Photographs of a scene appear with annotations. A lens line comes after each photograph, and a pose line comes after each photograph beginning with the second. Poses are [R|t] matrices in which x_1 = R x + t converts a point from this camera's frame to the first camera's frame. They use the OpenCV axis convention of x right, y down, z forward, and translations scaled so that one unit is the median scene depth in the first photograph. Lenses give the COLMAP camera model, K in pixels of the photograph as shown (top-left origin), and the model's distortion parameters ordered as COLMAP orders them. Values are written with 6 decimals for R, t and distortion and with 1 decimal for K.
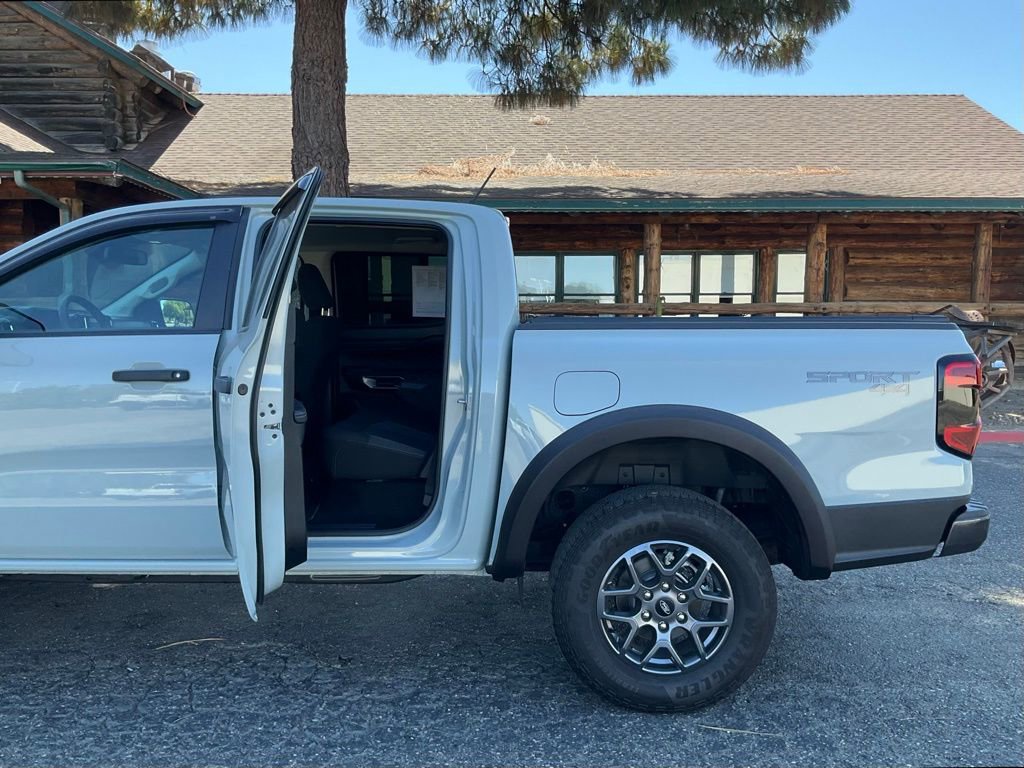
lens RADIAL K [[748.2, 0, 512.0], [0, 748.2, 384.0], [0, 0, 1]] dist [0.033053, -0.056008]
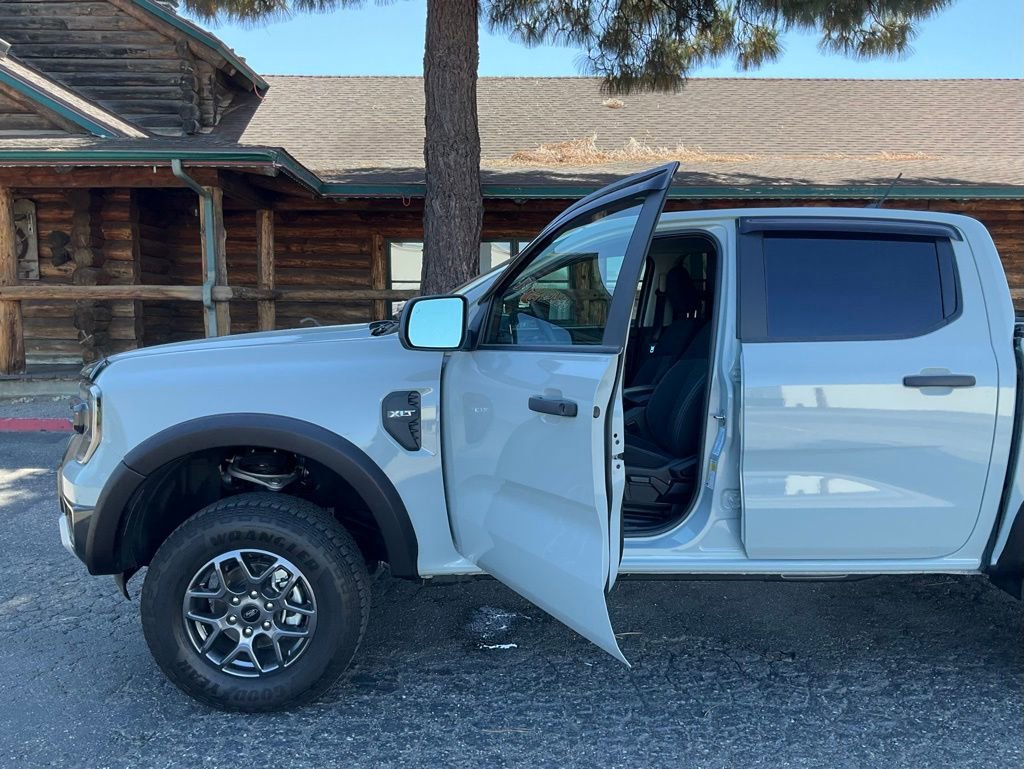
lens RADIAL K [[748.2, 0, 512.0], [0, 748.2, 384.5], [0, 0, 1]] dist [0.033053, -0.056008]
pose [[0.999894, -0.003289, 0.014196, -0.141483], [0.002900, 0.999621, 0.027369, -0.007960], [-0.014281, -0.027325, 0.999525, -0.005764]]
